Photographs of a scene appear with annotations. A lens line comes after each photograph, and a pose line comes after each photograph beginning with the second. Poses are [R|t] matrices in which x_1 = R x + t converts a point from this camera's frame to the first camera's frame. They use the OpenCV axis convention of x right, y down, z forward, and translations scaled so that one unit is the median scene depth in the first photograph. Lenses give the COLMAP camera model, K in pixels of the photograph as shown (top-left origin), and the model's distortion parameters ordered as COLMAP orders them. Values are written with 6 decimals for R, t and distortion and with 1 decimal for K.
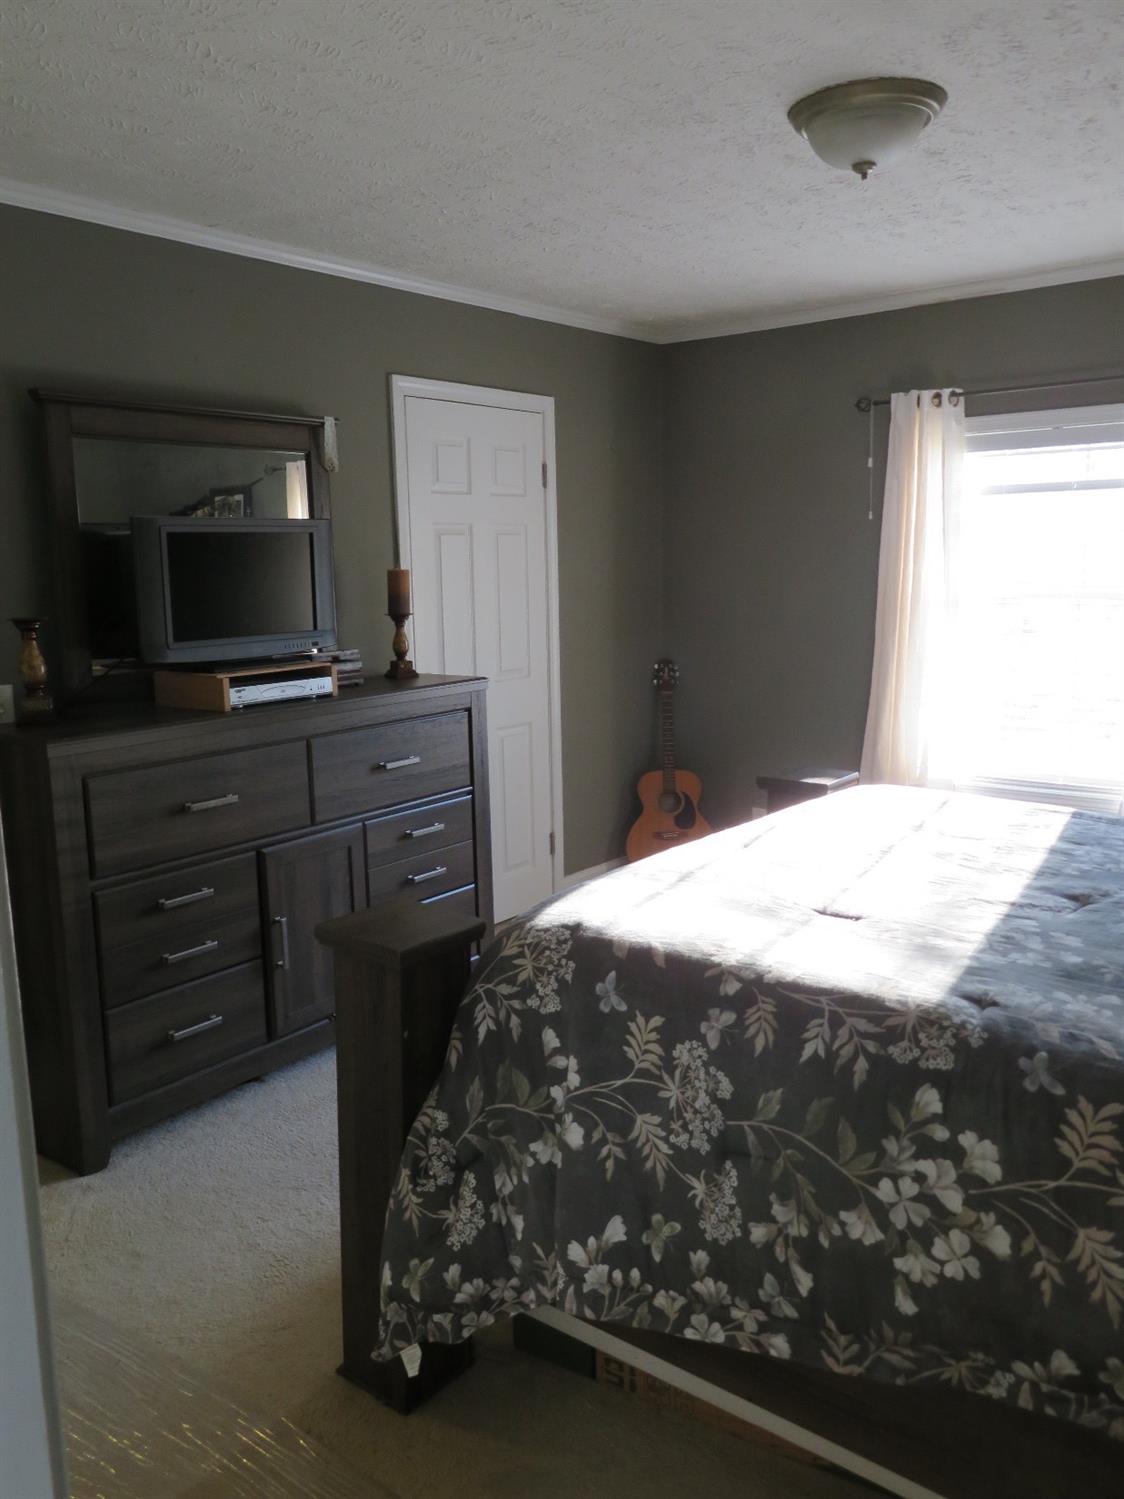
lens RADIAL K [[1185.3, 0, 560.5], [0, 1185.3, 753.8], [0, 0, 1]] dist [0.012399, 0.006692]
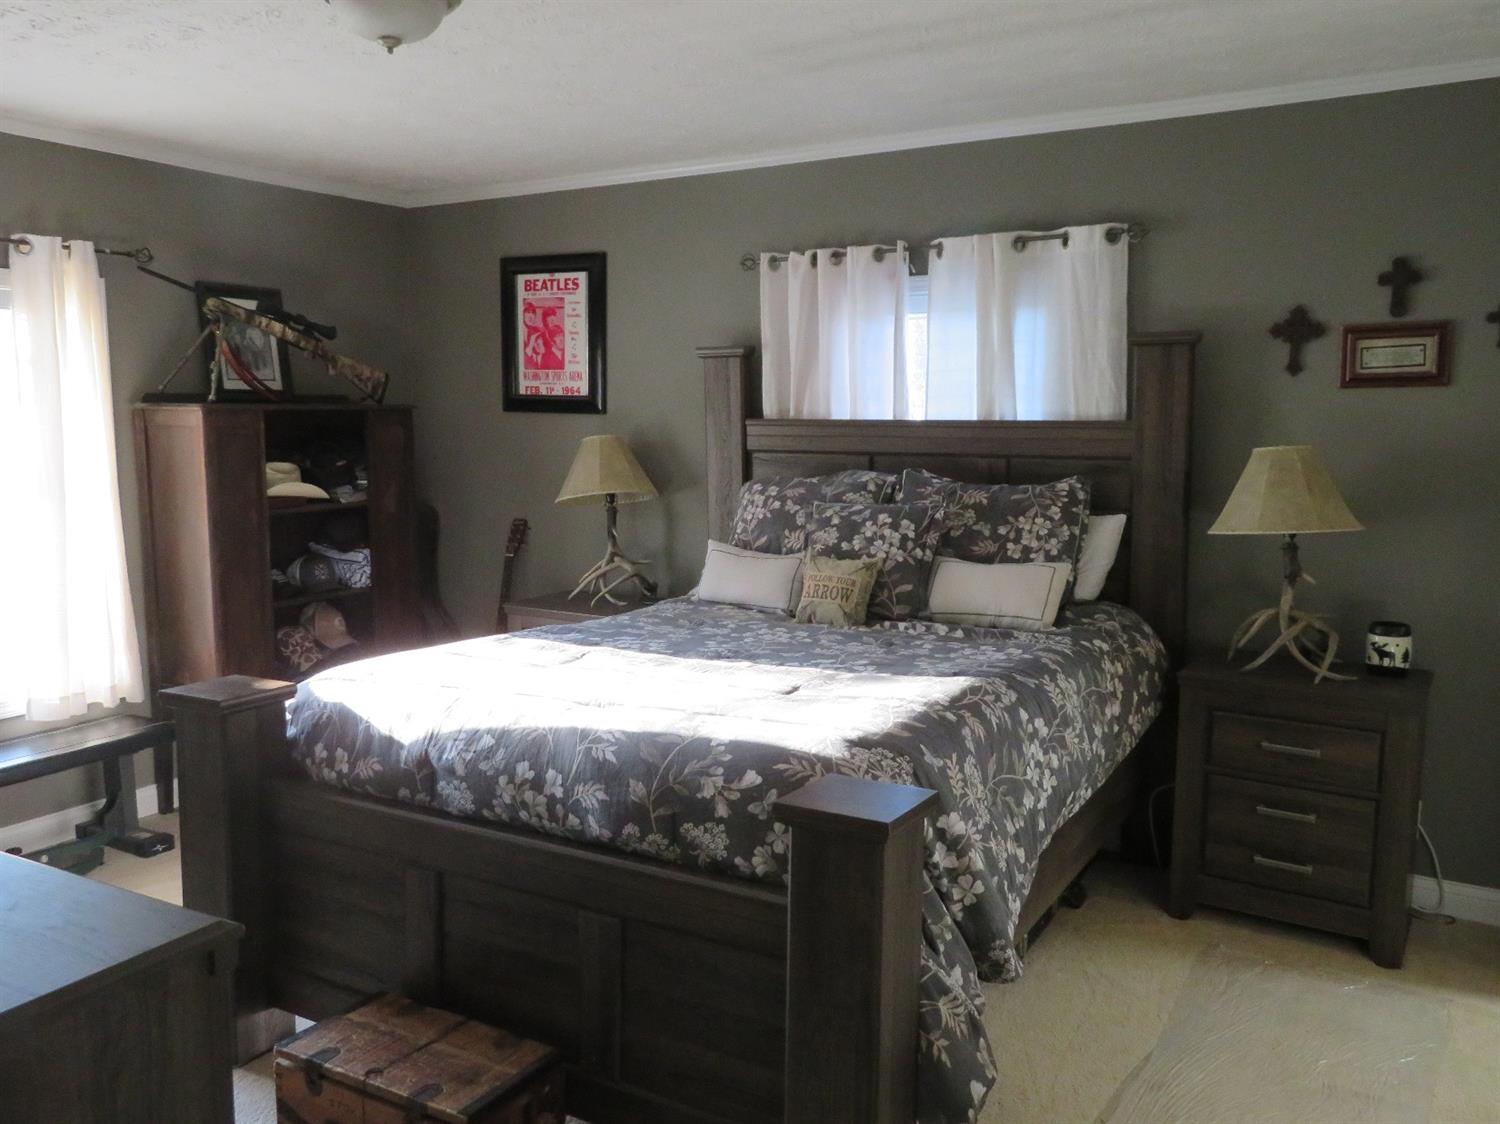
lens RADIAL K [[1186.1, 0, 749.2], [0, 1186.1, 558.3], [0, 0, 1]] dist [0.012399, 0.006692]
pose [[-0.130049, -0.097042, 0.986747, -1.279653], [0.169039, 0.978459, 0.118506, -0.212855], [-0.976992, 0.182211, -0.110844, 1.407815]]
